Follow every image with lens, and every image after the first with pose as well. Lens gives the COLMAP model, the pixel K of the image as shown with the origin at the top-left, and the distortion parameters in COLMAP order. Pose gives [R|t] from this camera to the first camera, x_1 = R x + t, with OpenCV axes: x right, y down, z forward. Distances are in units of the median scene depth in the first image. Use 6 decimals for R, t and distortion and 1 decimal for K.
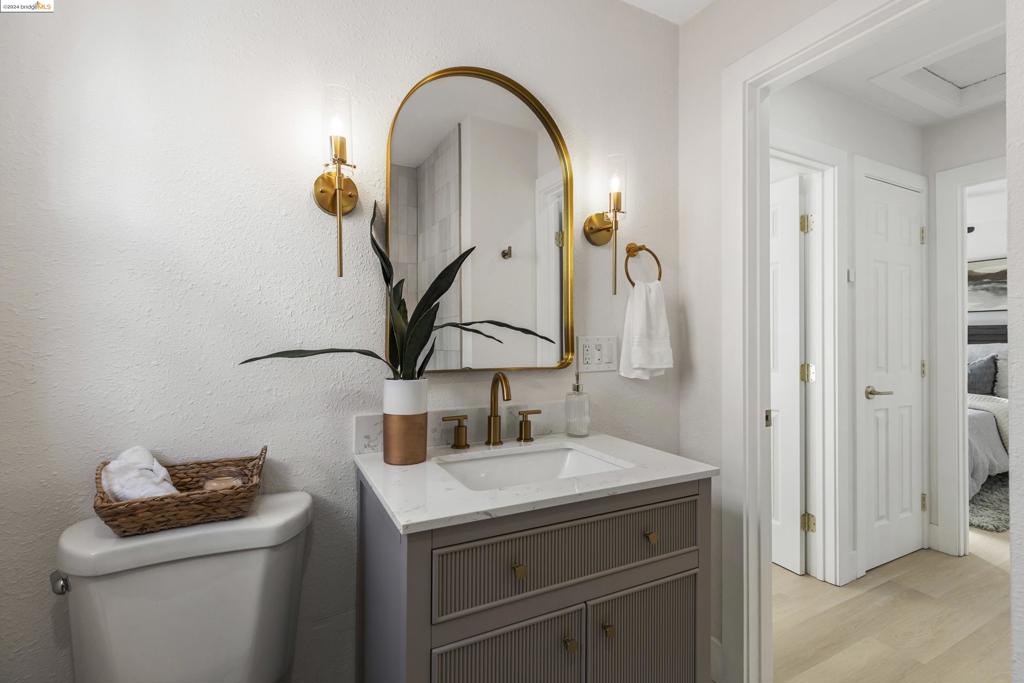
lens RADIAL K [[463.5, 0, 513.9], [0, 463.5, 335.3], [0, 0, 1]] dist [0.001168, -0.001368]
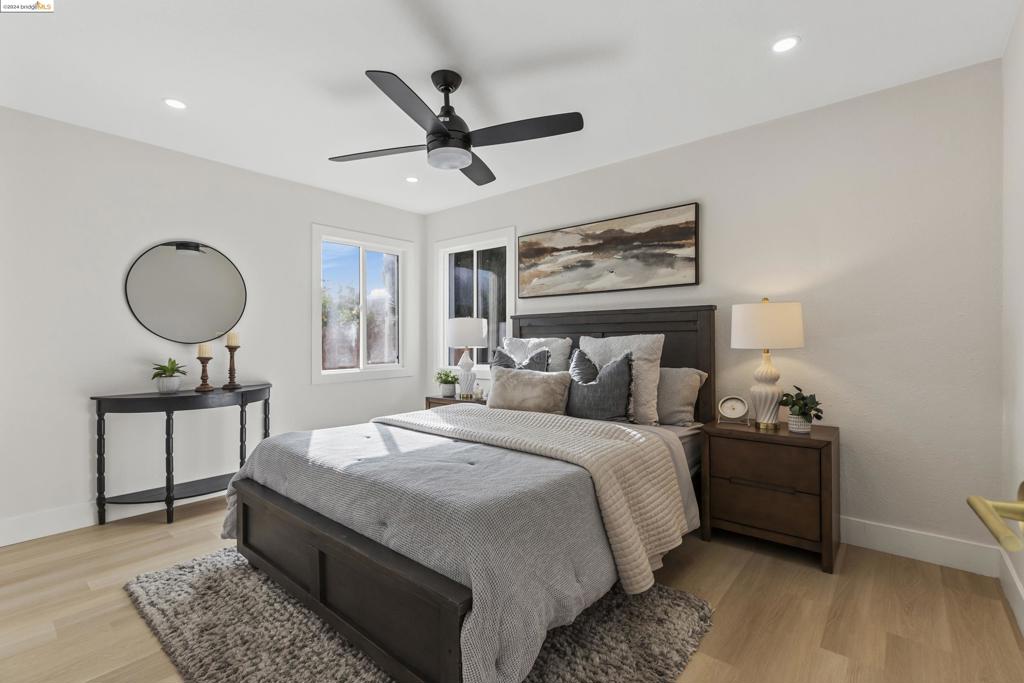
lens RADIAL K [[463.5, 0, 511.8], [0, 463.5, 340.0], [0, 0, 1]] dist [0.001168, -0.001368]
pose [[0.926568, -0.009539, 0.376007, 0.656413], [0.004769, 0.999896, 0.013613, 0.015526], [-0.376097, -0.010820, 0.926517, 0.481336]]
